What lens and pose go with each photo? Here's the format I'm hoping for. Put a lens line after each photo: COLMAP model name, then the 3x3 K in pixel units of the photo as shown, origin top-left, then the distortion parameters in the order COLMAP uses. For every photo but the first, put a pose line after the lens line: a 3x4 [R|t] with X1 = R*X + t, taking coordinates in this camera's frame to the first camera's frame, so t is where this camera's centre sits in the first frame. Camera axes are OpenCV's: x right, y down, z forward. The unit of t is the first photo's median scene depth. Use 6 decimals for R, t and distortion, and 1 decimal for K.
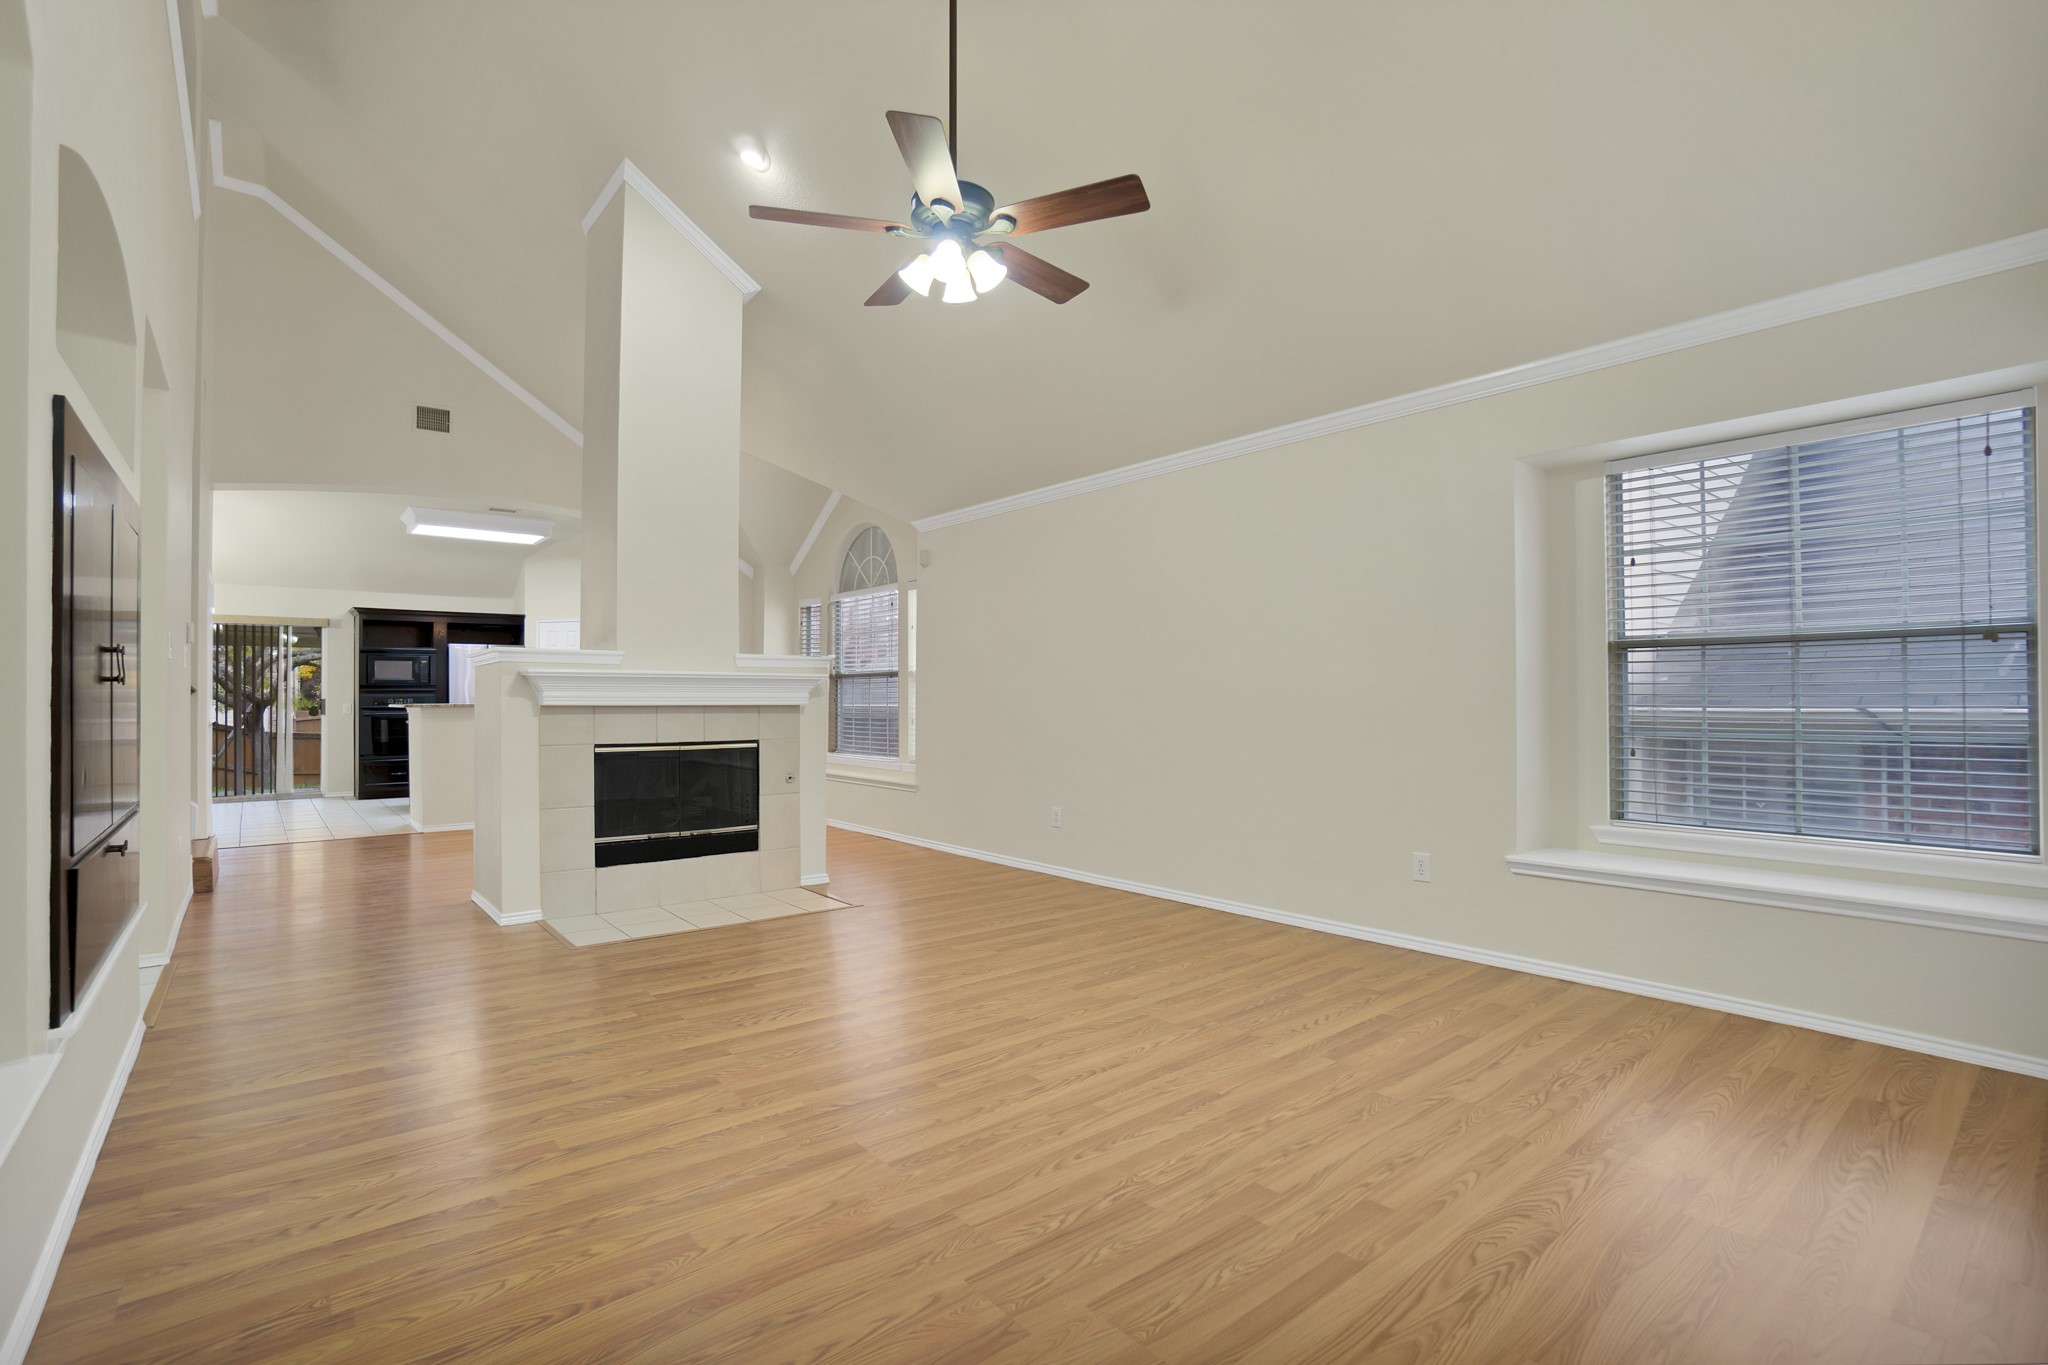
lens RADIAL K [[926.5, 0, 1001.7], [0, 926.5, 666.3], [0, 0, 1]] dist [-0.058527, 0.023105]
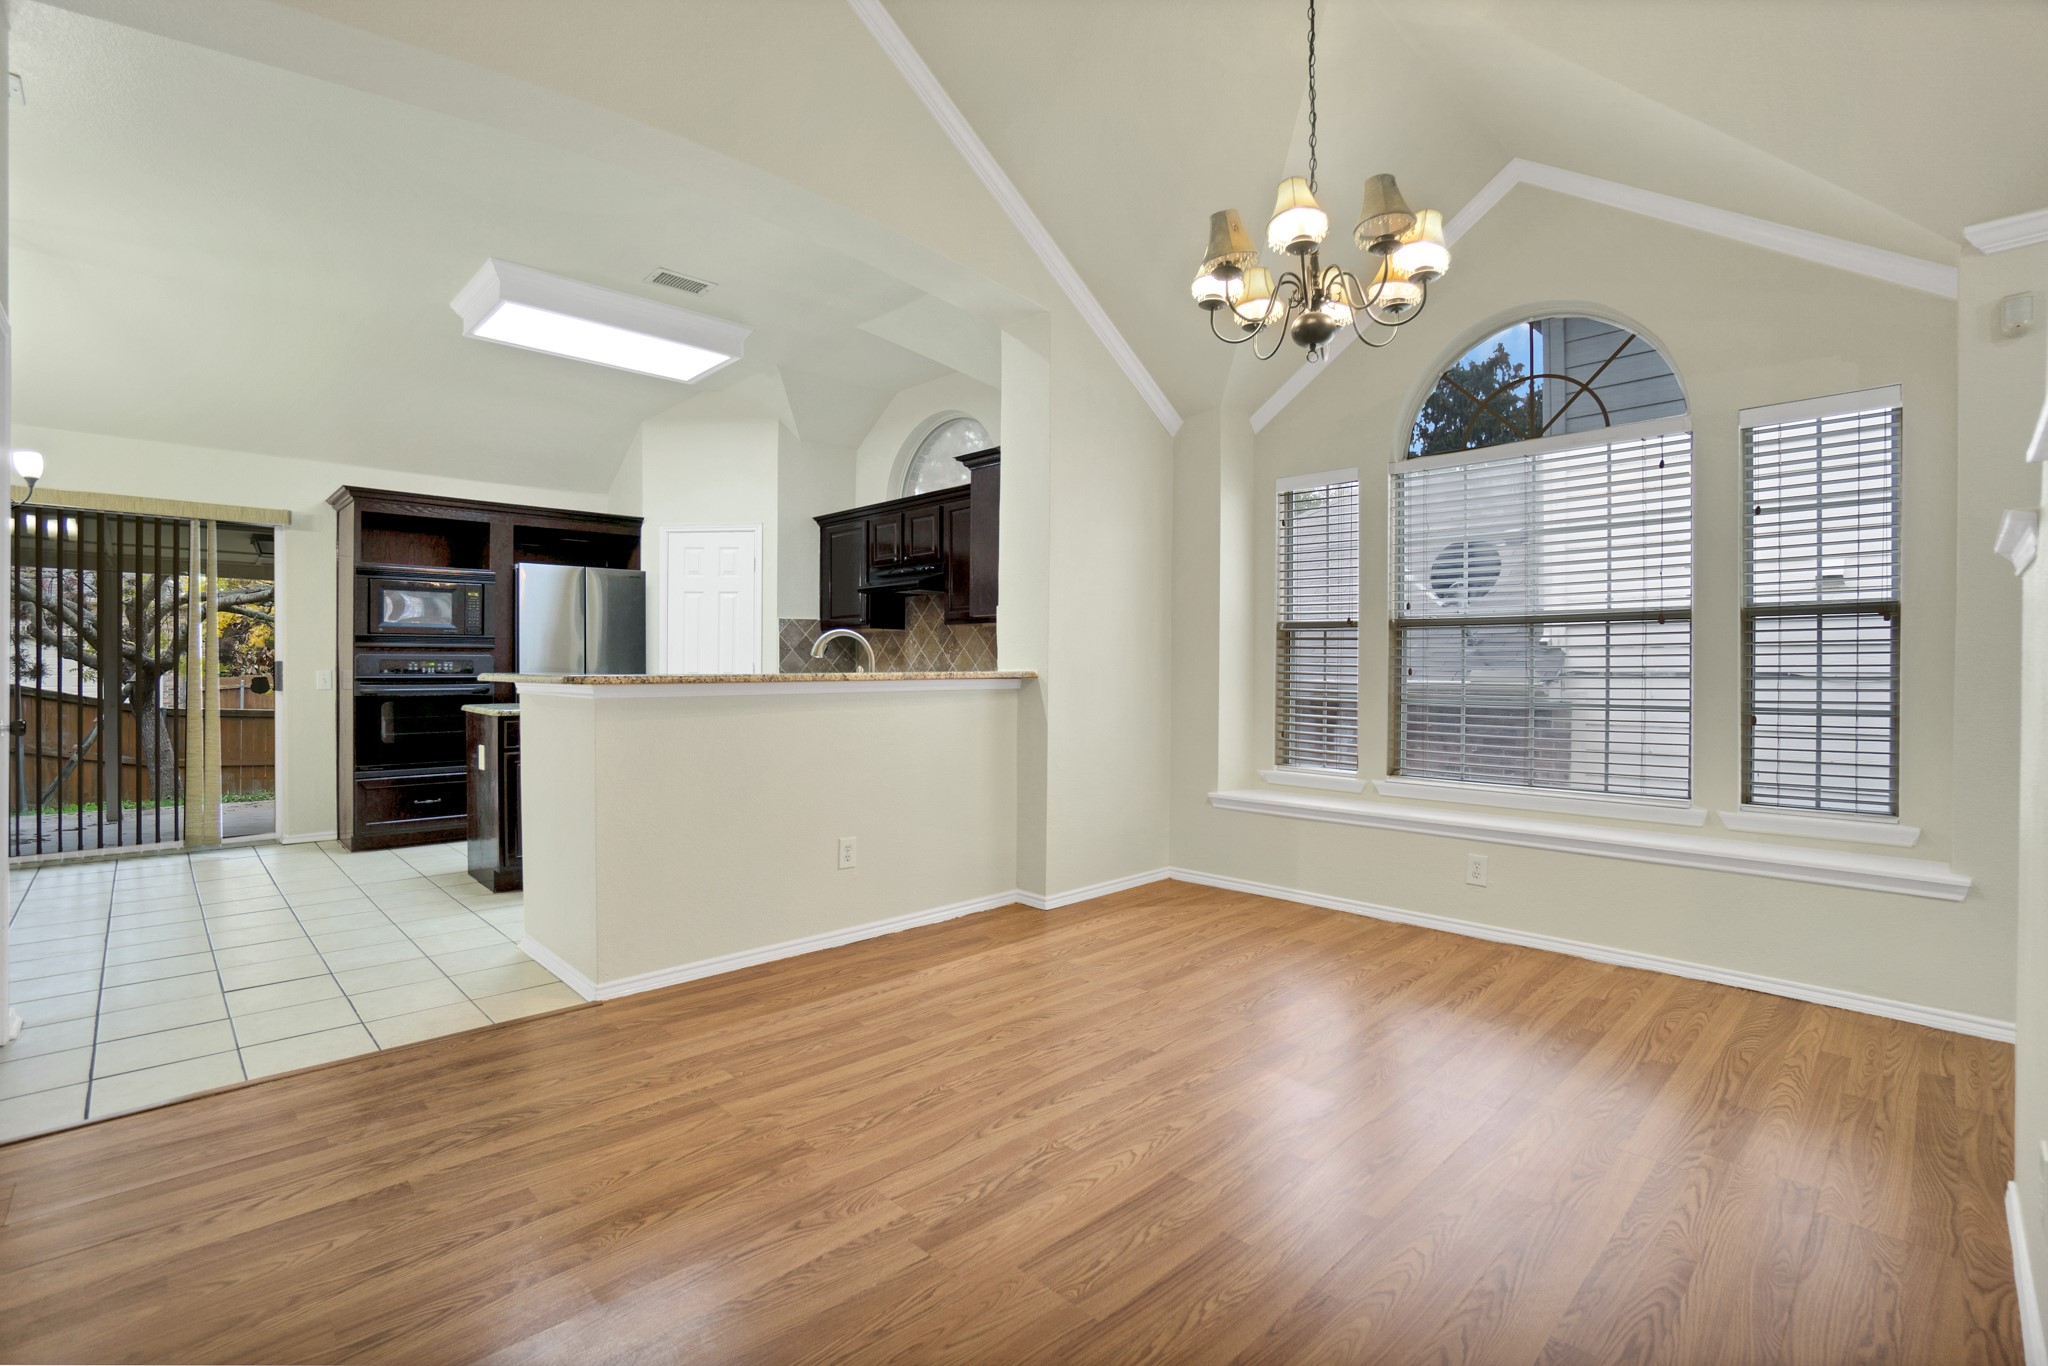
lens RADIAL K [[926.5, 0, 1001.7], [0, 926.5, 666.8], [0, 0, 1]] dist [-0.058527, 0.023105]
pose [[0.996842, 0.006318, 0.079163, -0.341442], [-0.009035, 0.999381, 0.034007, 0.017038], [-0.078899, -0.034615, 0.996281, 0.401890]]
